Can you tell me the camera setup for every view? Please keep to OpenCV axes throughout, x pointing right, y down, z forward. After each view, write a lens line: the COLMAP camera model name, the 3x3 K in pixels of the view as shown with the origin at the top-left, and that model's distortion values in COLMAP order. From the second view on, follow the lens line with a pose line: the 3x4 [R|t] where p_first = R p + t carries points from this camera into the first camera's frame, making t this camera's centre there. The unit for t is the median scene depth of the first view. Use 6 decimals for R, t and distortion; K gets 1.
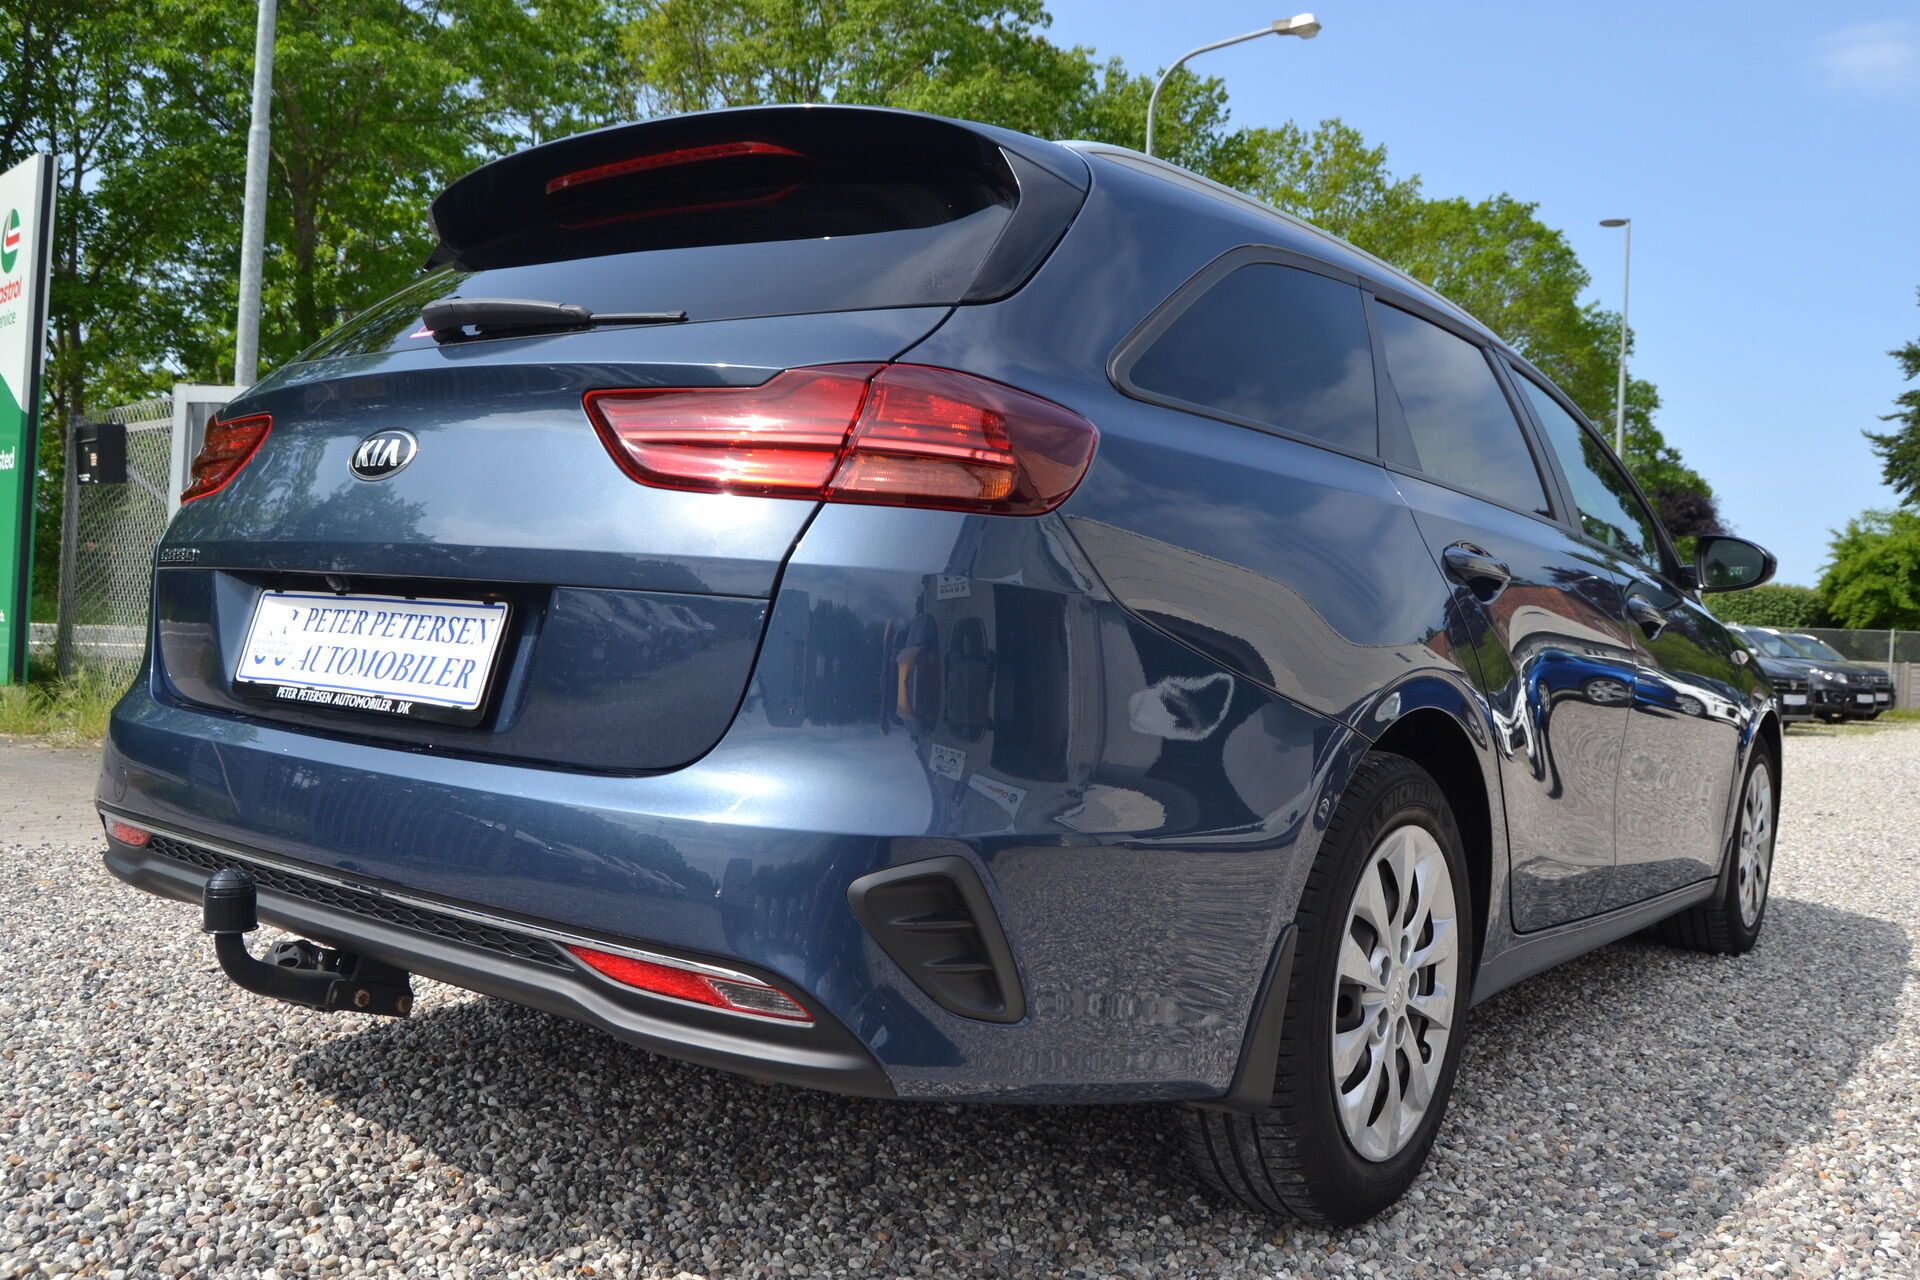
lens RADIAL K [[1567.4, 0, 970.9], [0, 1567.4, 651.9], [0, 0, 1]] dist [-0.038364, -0.000097]
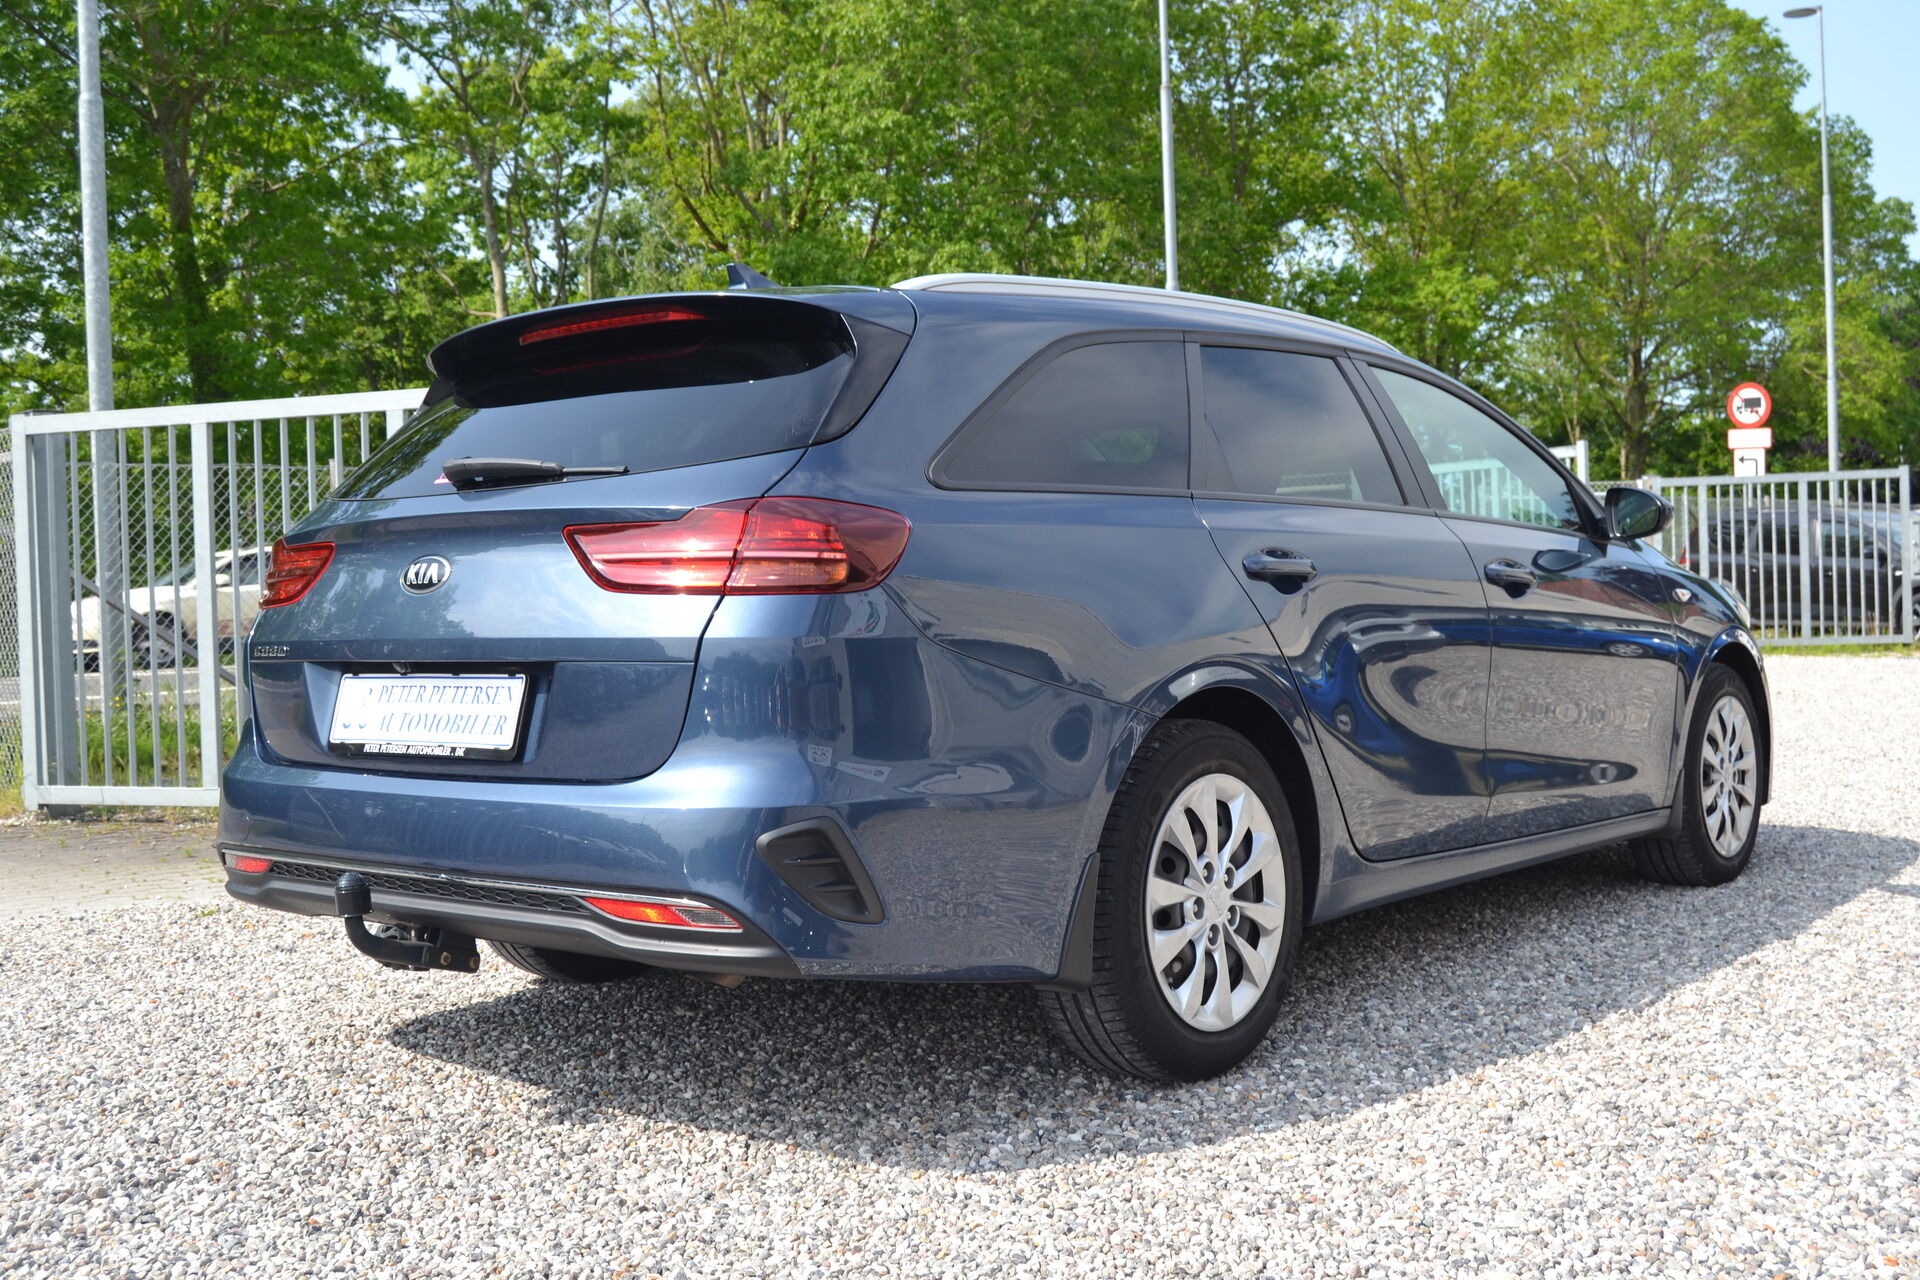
lens RADIAL K [[2021.3, 0, 961.6], [0, 2021.3, 635.9], [0, 0, 1]] dist [-0.070595, 0.000000]
pose [[0.994940, -0.085881, -0.052147, 0.197494], [0.086198, 0.996271, 0.003855, -0.036623], [0.051622, -0.008330, 0.998632, -0.803627]]
